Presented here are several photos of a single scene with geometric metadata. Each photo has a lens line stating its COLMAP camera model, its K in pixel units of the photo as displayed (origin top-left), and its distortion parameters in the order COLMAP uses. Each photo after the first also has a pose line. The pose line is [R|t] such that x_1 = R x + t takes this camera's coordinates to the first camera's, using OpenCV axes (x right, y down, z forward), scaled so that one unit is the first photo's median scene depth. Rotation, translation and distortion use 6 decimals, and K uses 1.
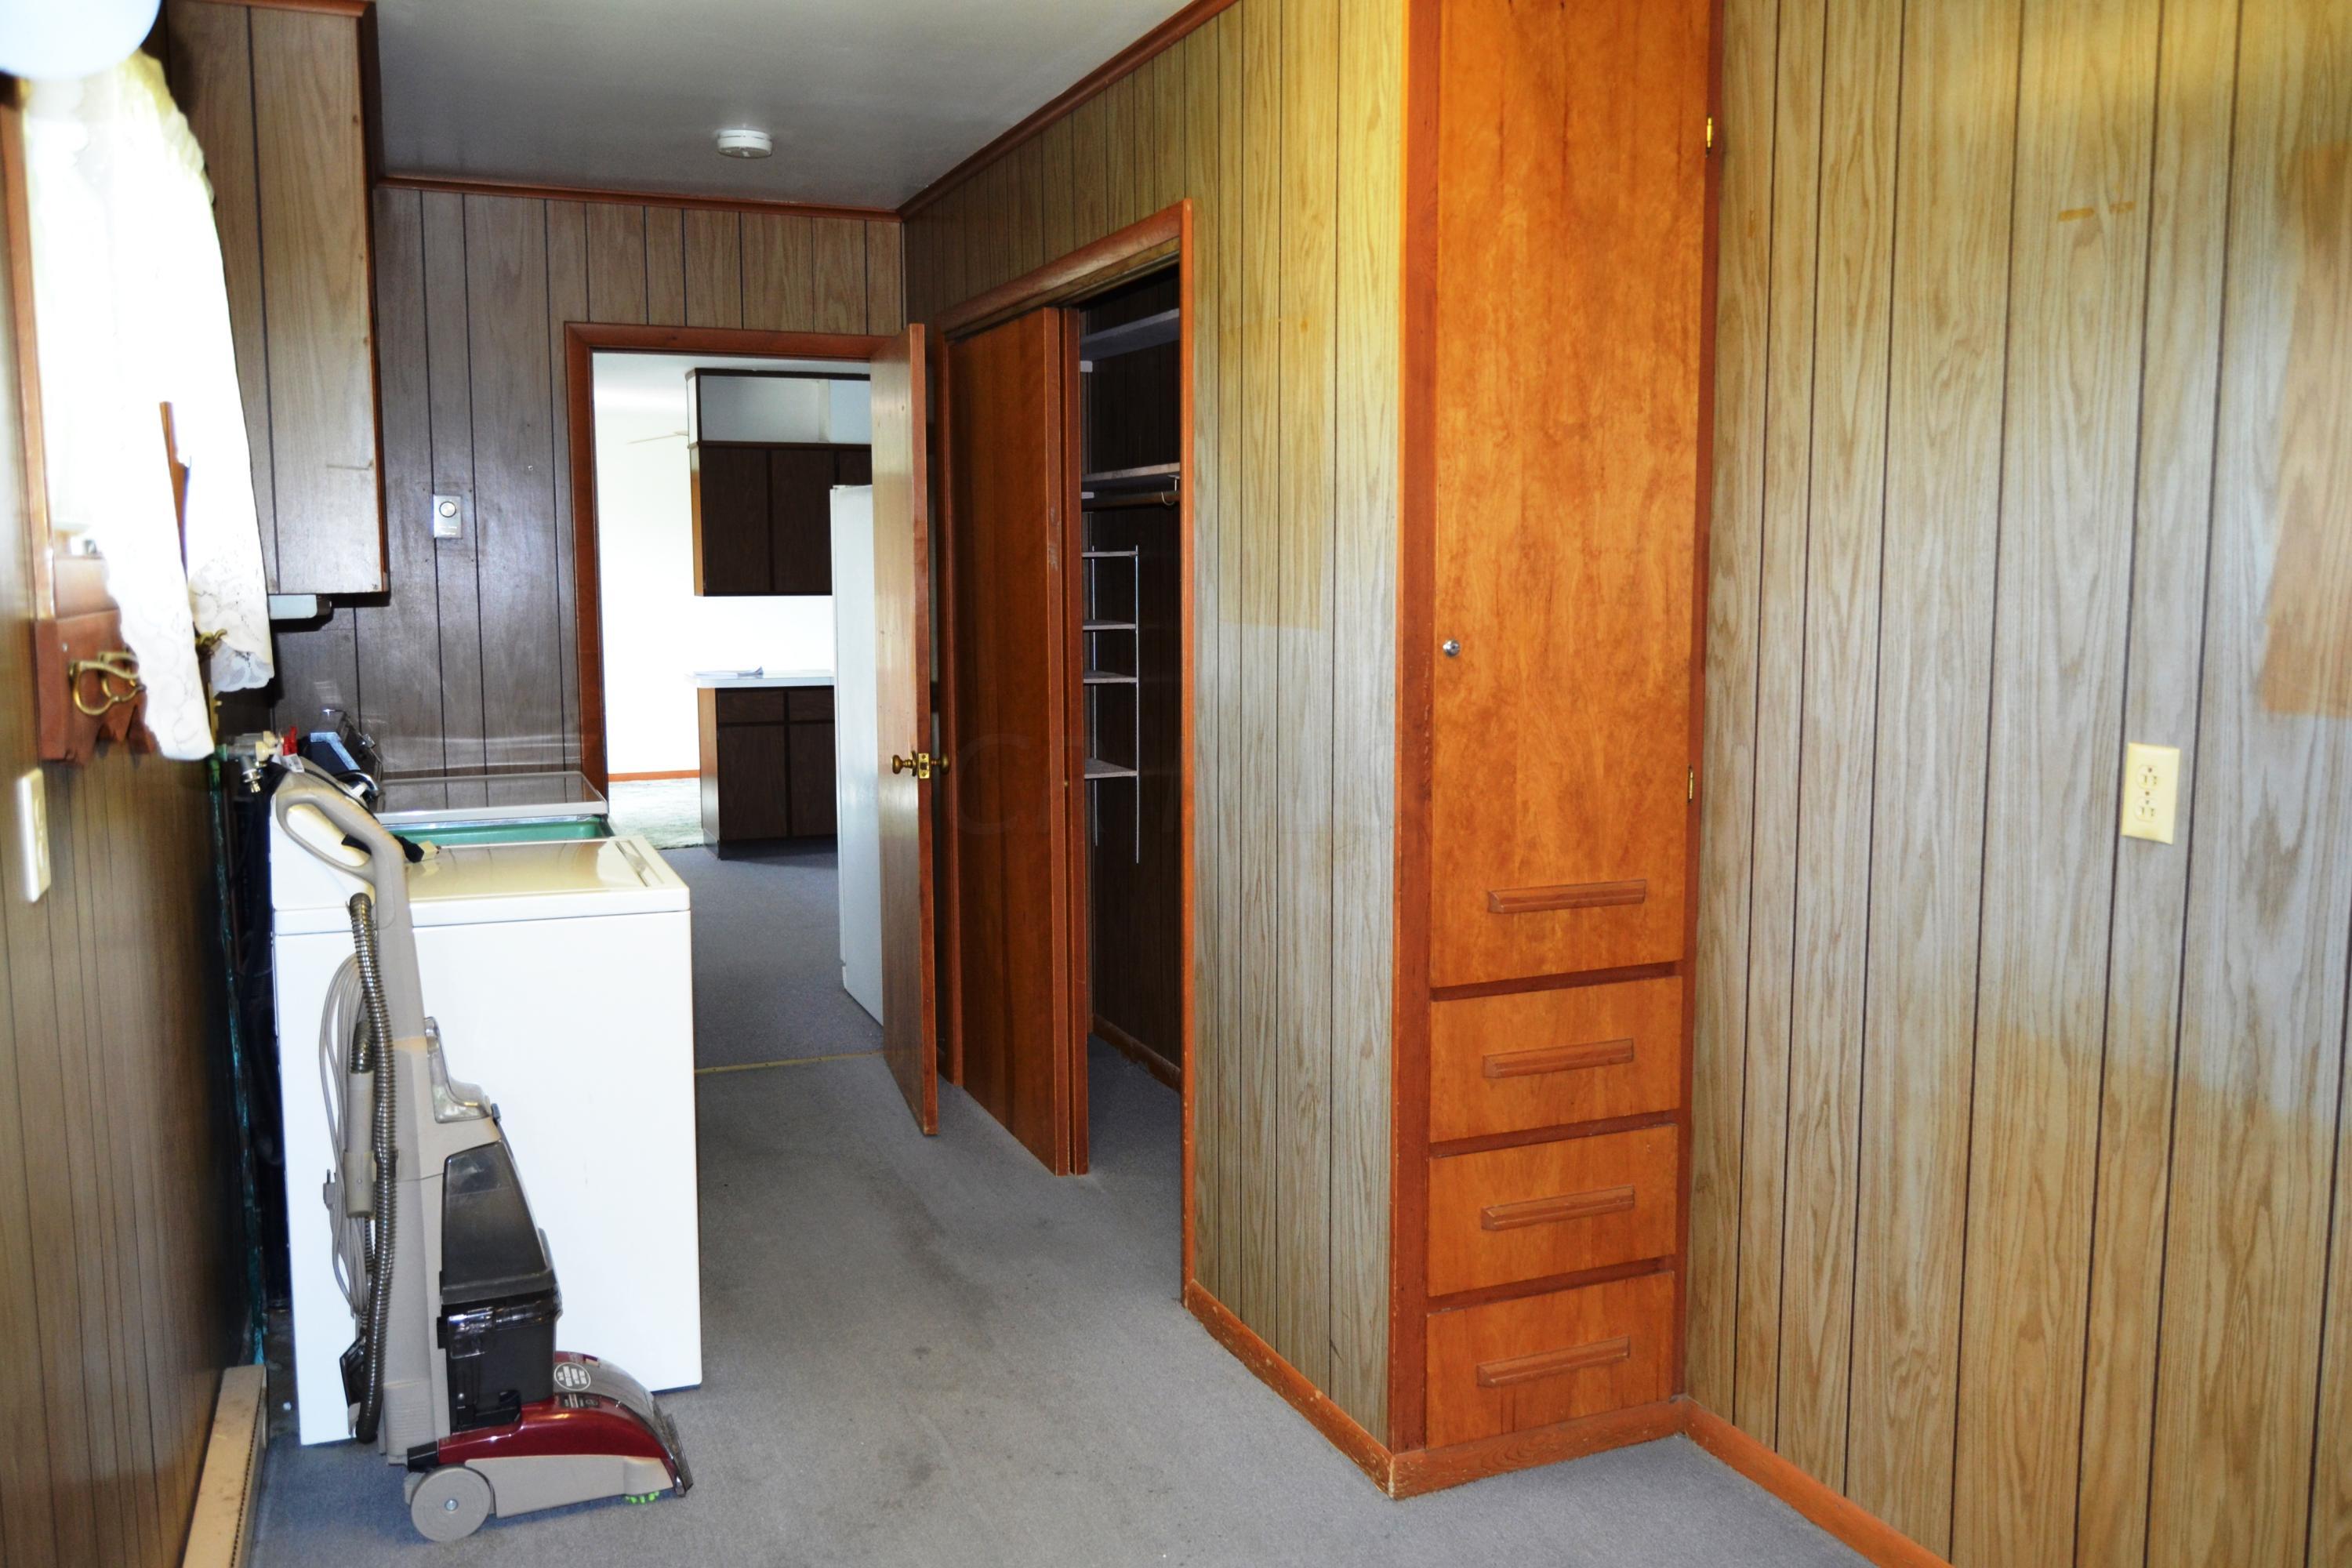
lens RADIAL K [[1833.7, 0, 1182.1], [0, 1833.7, 782.4], [0, 0, 1]] dist [-0.031557, 0.006337]
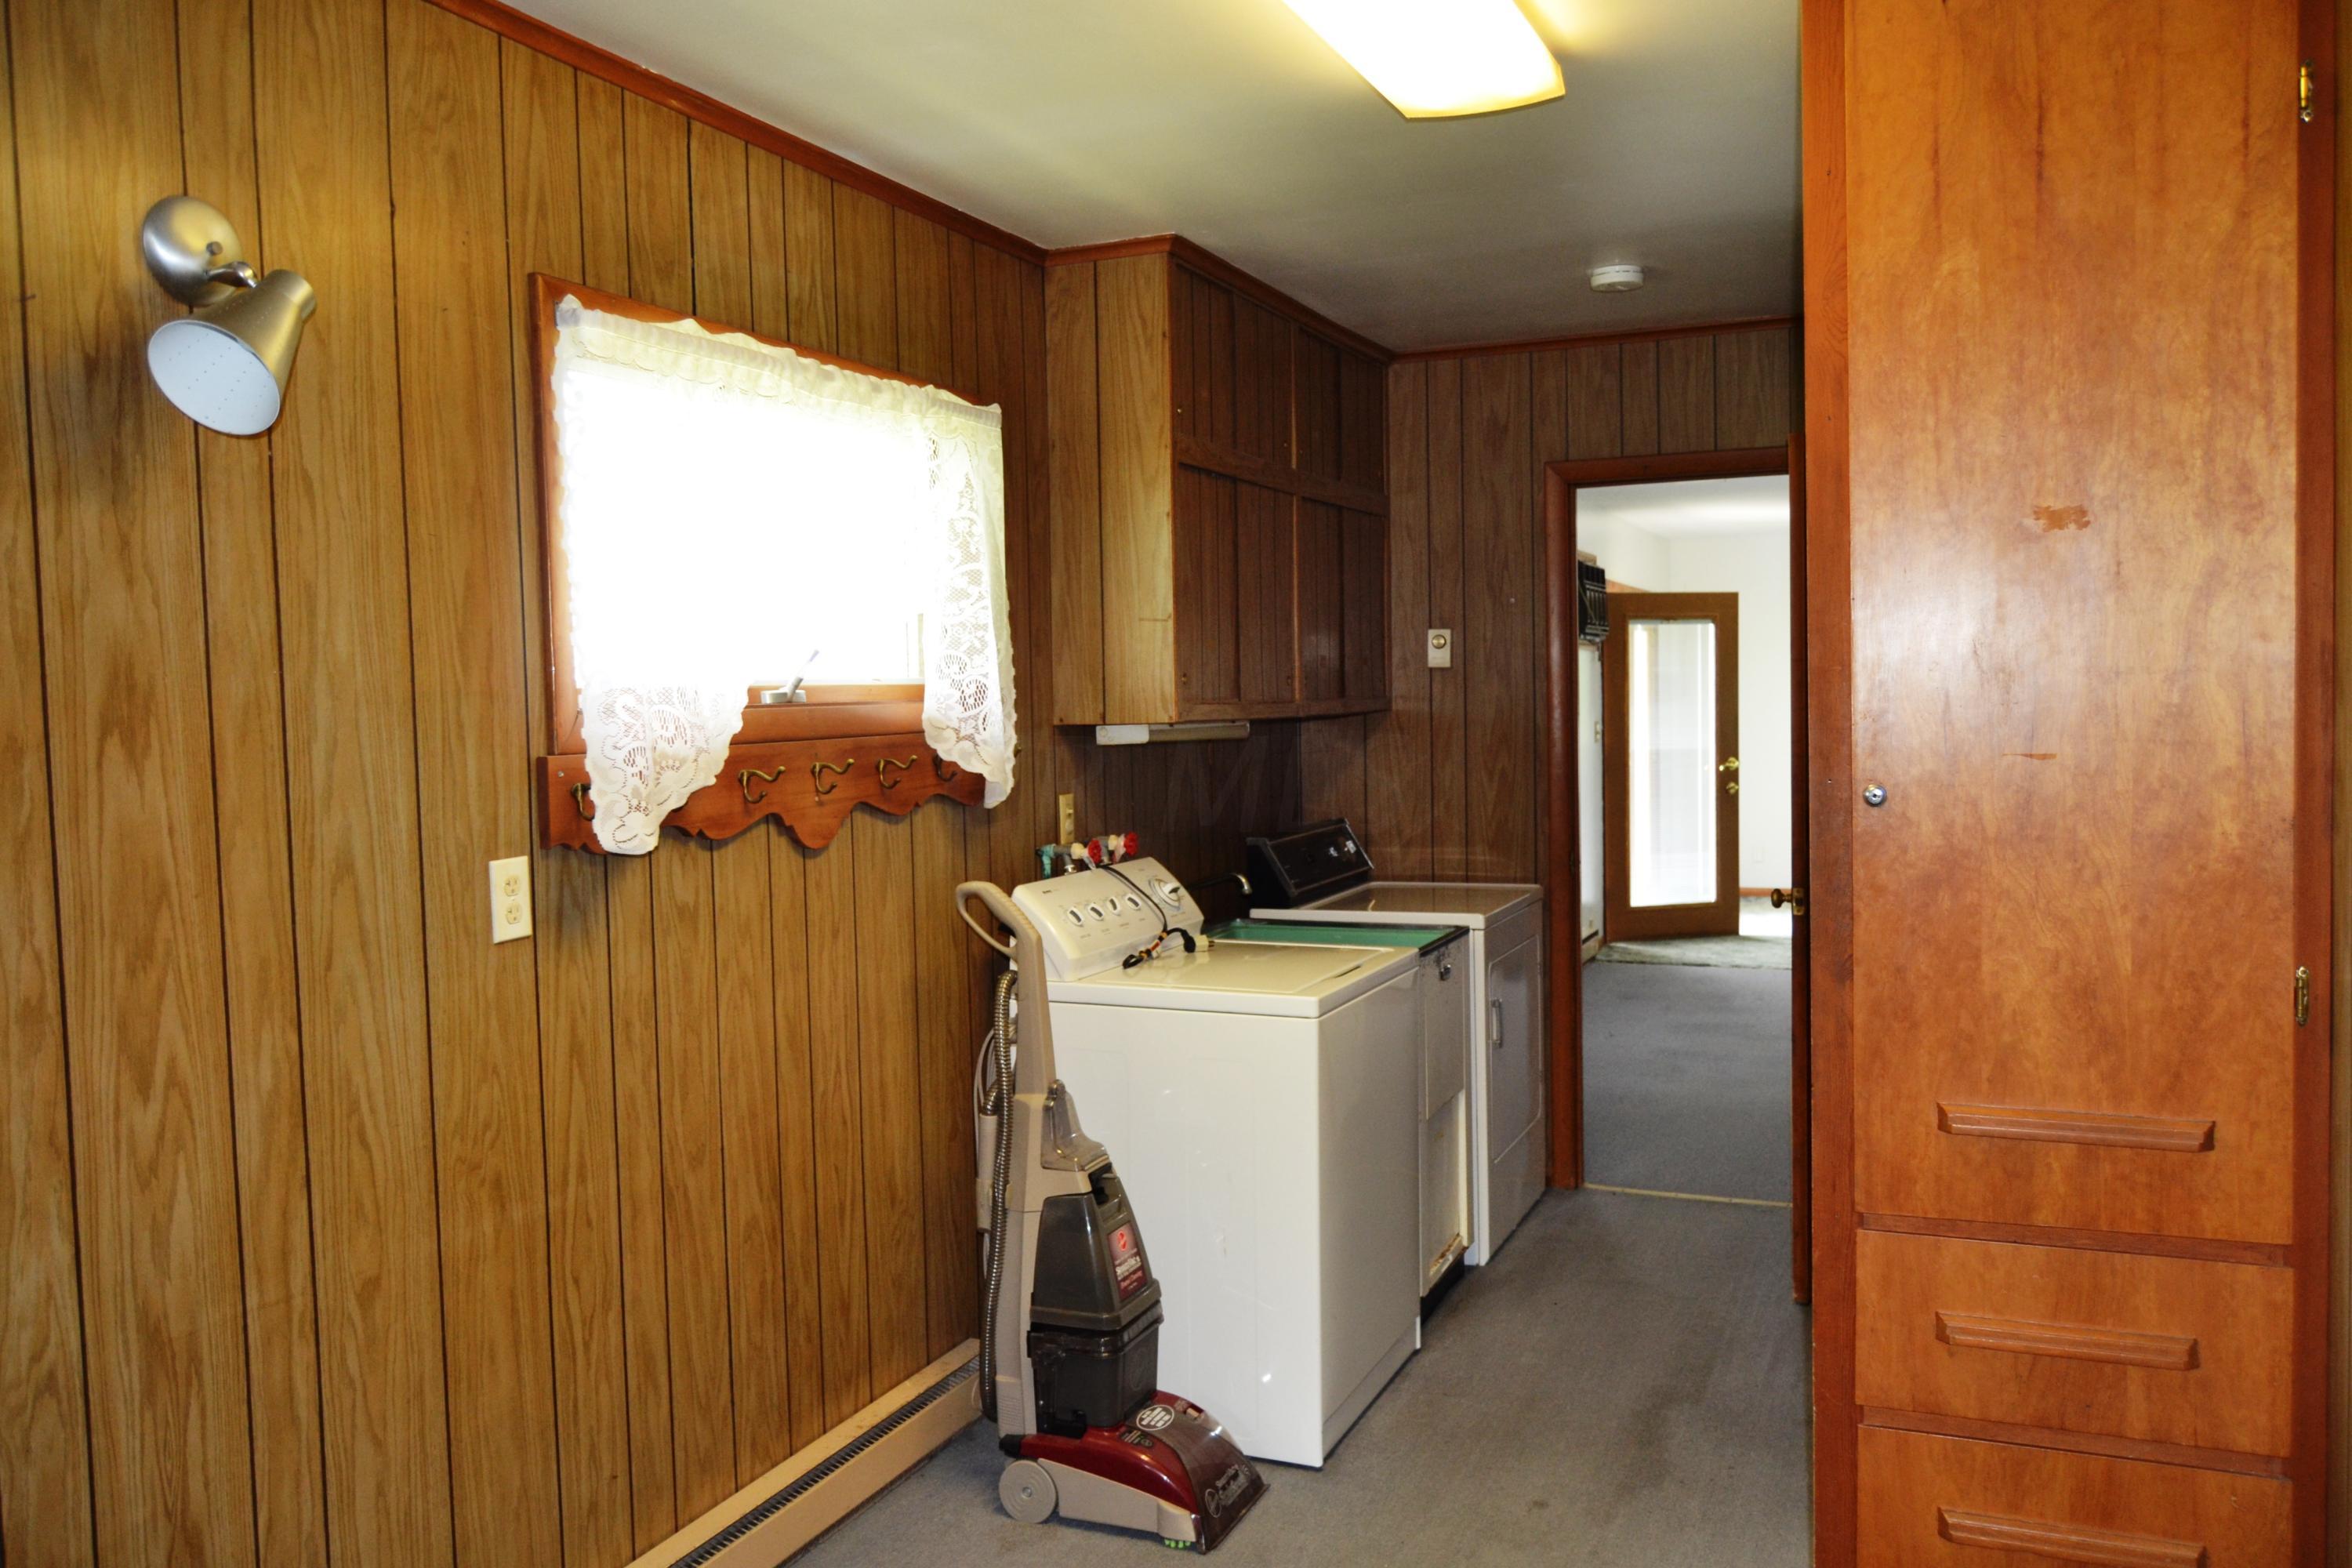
lens RADIAL K [[1833.7, 0, 1182.1], [0, 1833.7, 782.4], [0, 0, 1]] dist [-0.031557, 0.006337]
pose [[0.691853, 0.021725, -0.721711, 0.501306], [-0.063395, 0.997515, -0.030745, -0.033878], [0.719250, 0.067024, 0.691511, 0.208682]]
